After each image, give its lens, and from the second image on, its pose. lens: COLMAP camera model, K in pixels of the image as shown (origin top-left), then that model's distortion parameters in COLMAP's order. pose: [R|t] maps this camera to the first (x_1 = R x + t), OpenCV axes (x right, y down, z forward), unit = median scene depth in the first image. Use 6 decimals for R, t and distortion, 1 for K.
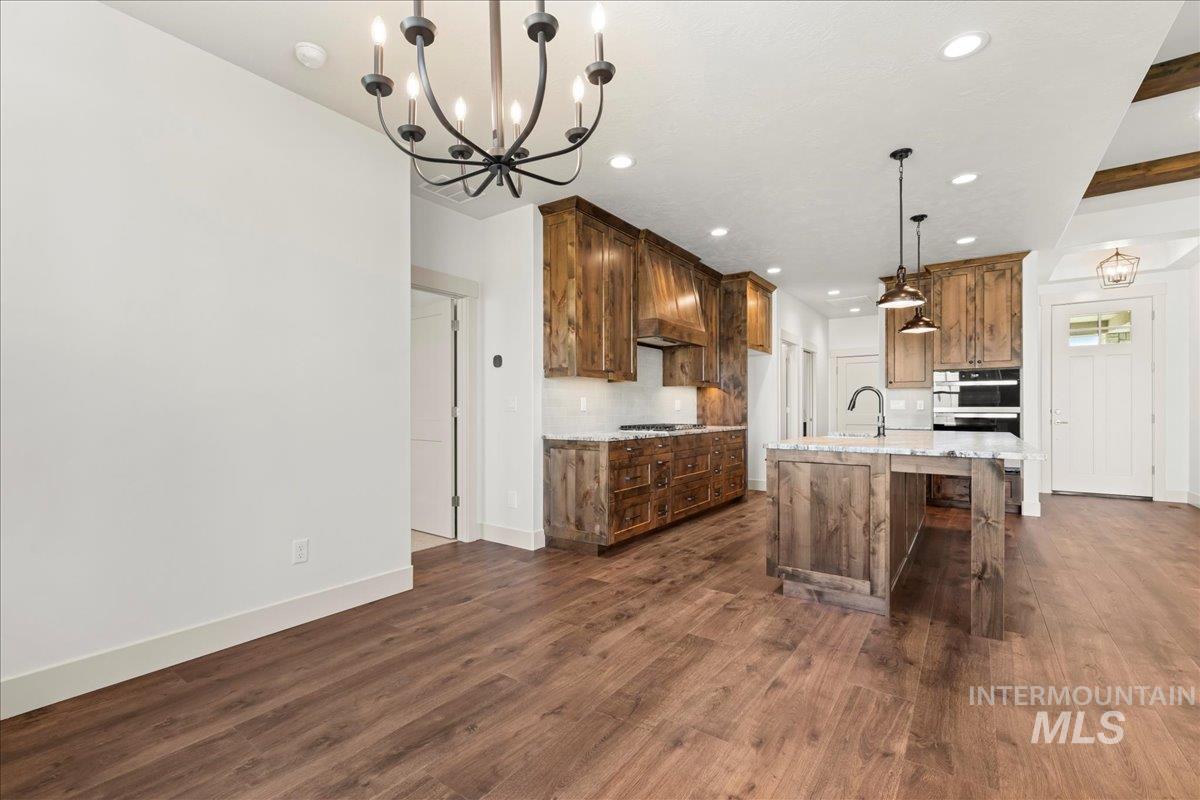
lens RADIAL K [[506.8, 0, 586.4], [0, 506.8, 408.7], [0, 0, 1]] dist [0.000109, -0.000173]
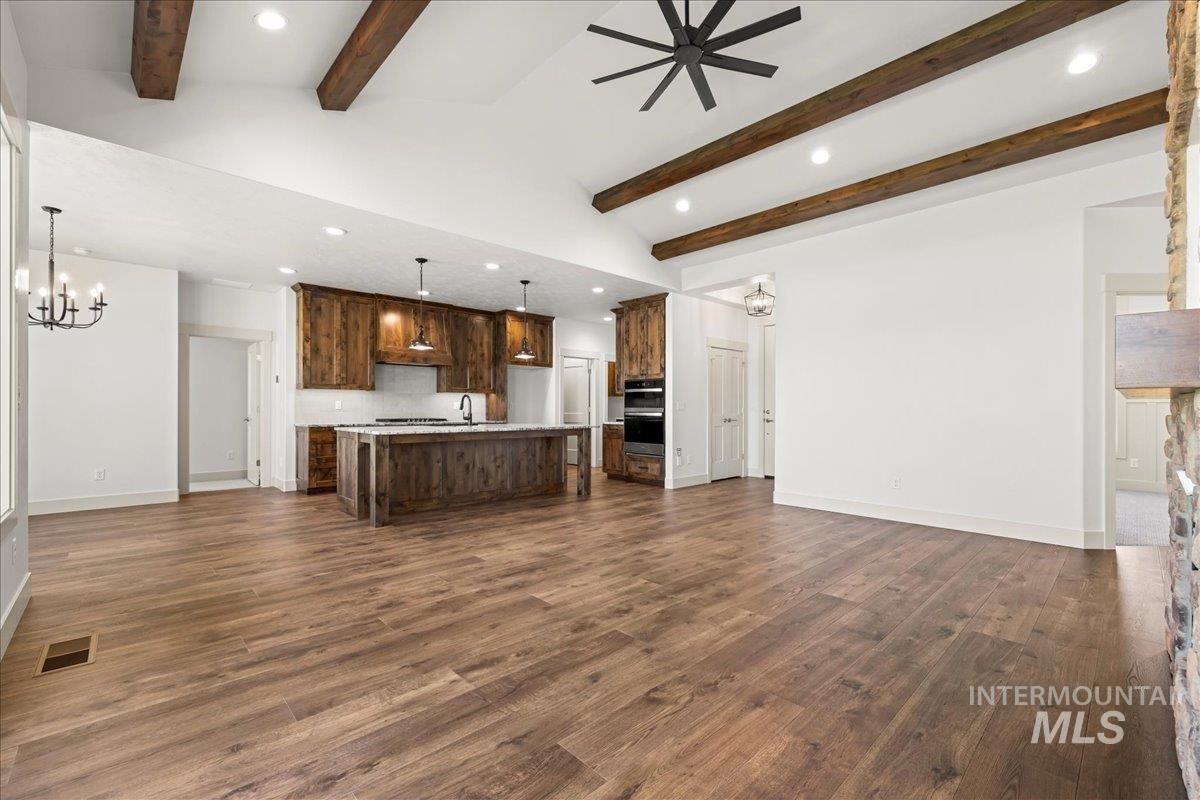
lens RADIAL K [[506.8, 0, 593.6], [0, 506.8, 410.7], [0, 0, 1]] dist [0.000109, -0.000173]
pose [[0.985058, 0.004939, -0.172152, 1.058437], [-0.004135, 0.999979, 0.005029, -0.002340], [0.172173, -0.004242, 0.985058, -0.428871]]
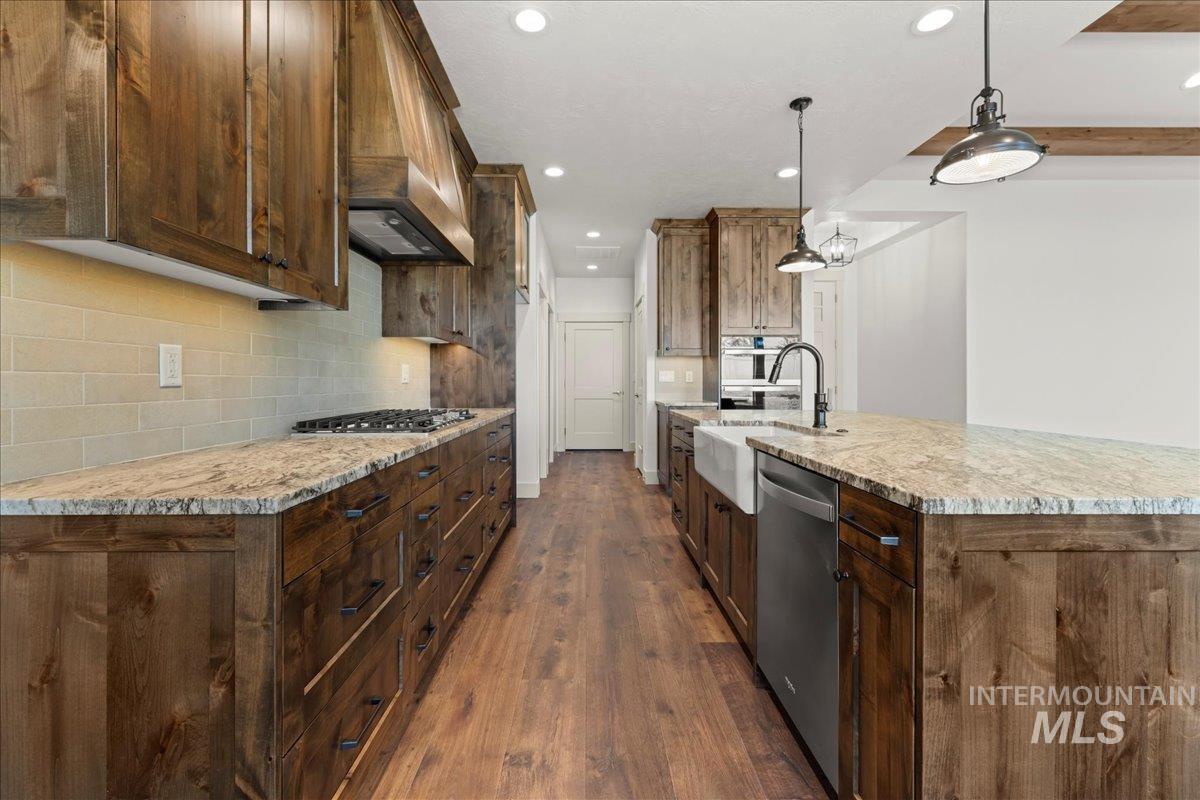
lens RADIAL K [[506.8, 0, 592.3], [0, 506.8, 382.1], [0, 0, 1]] dist [0.000109, -0.000173]
pose [[0.795353, 0.000865, 0.606146, 0.012337], [-0.002093, 0.999997, 0.001319, 0.001054], [-0.606143, -0.002318, 0.795352, 0.588089]]
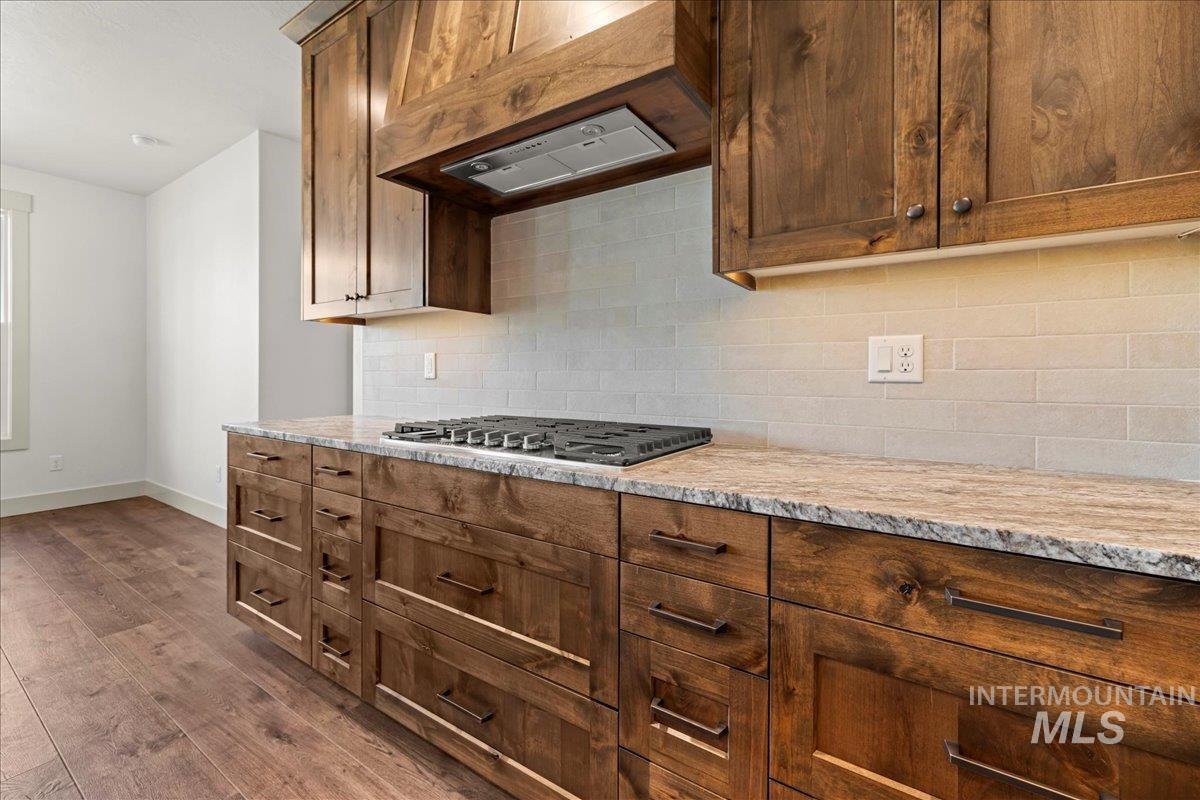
lens RADIAL K [[506.8, 0, 593.5], [0, 506.8, 377.7], [0, 0, 1]] dist [0.000109, -0.000173]
pose [[0.043647, 0.007129, -0.999022, 0.522117], [0.001178, 0.999973, 0.007187, -0.000080], [0.999046, -0.001491, 0.043637, 1.147359]]
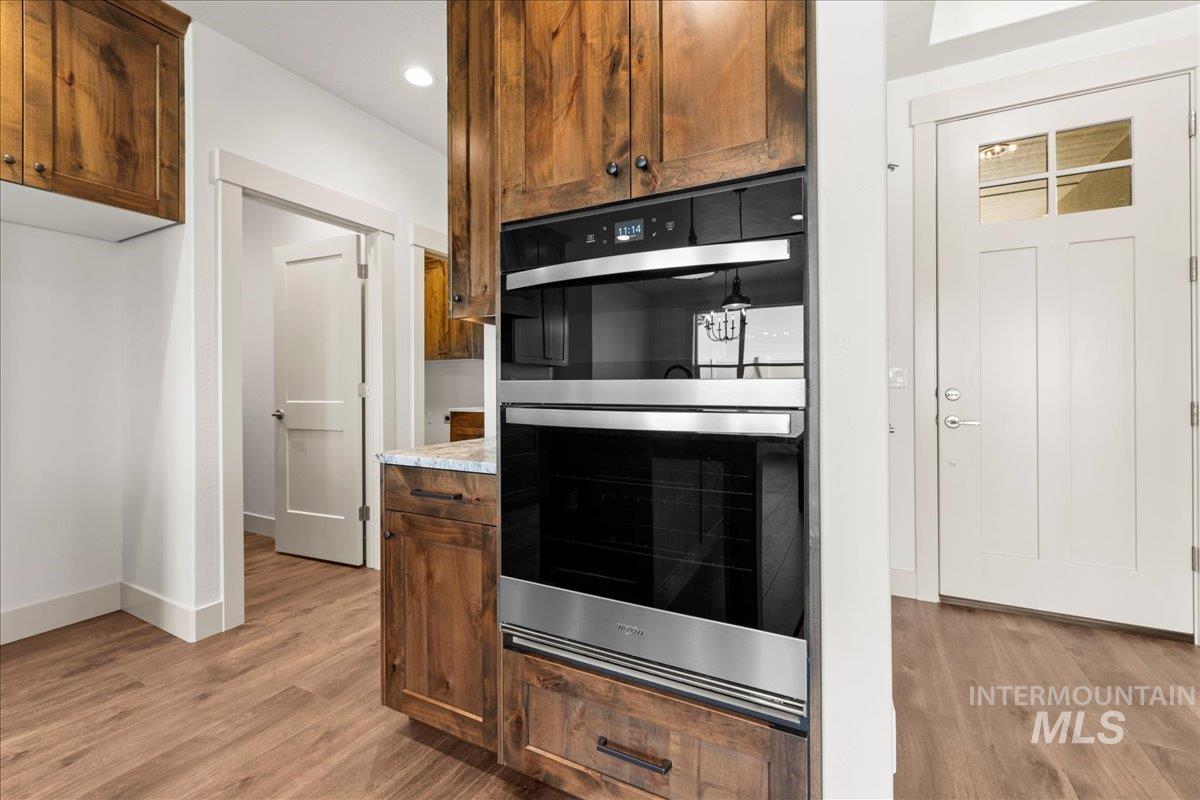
lens RADIAL K [[506.8, 0, 594.6], [0, 506.8, 387.9], [0, 0, 1]] dist [0.000109, -0.000173]
pose [[0.988660, -0.001365, 0.150168, 0.876955], [0.001270, 0.999999, 0.000727, 0.000205], [-0.150169, -0.000528, 0.988660, 0.963120]]
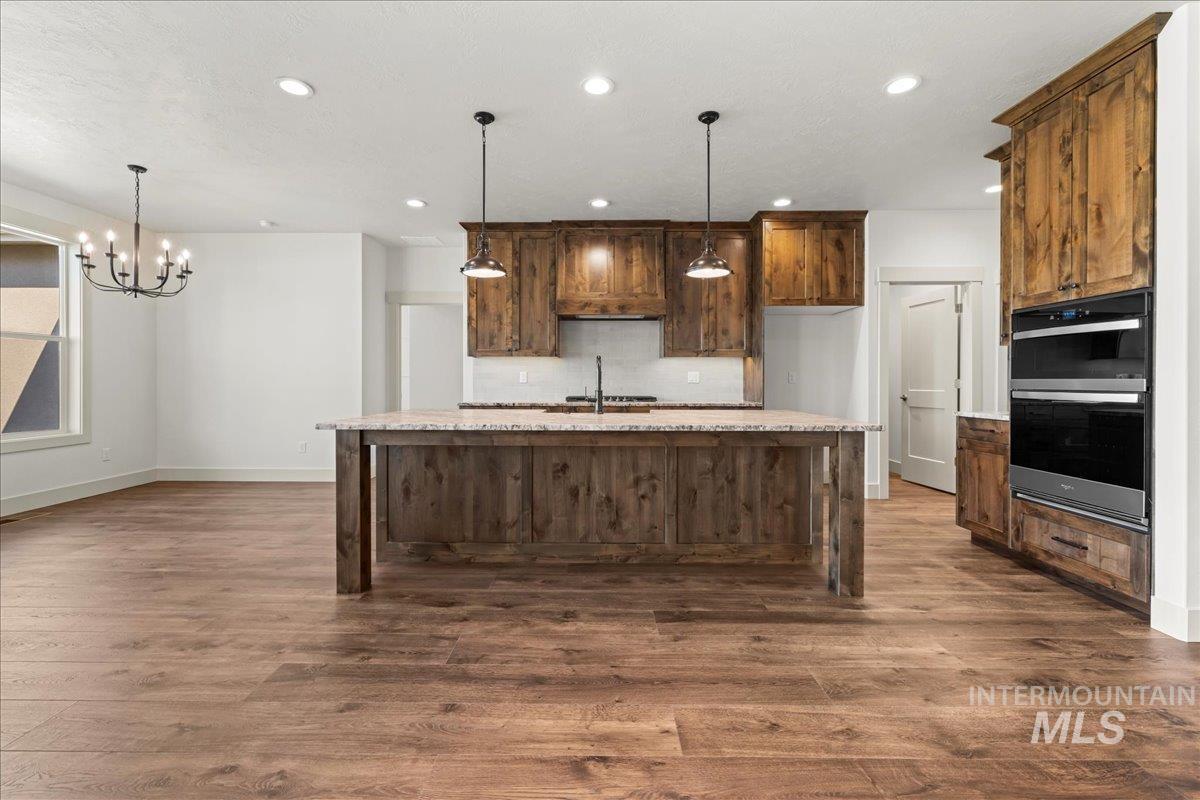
lens RADIAL K [[506.8, 0, 593.8], [0, 506.8, 385.0], [0, 0, 1]] dist [0.000109, -0.000173]
pose [[0.592284, 0.008025, -0.805689, 1.083259], [-0.001973, 0.999962, 0.008510, -0.000870], [0.805727, -0.003450, 0.592277, 0.413313]]
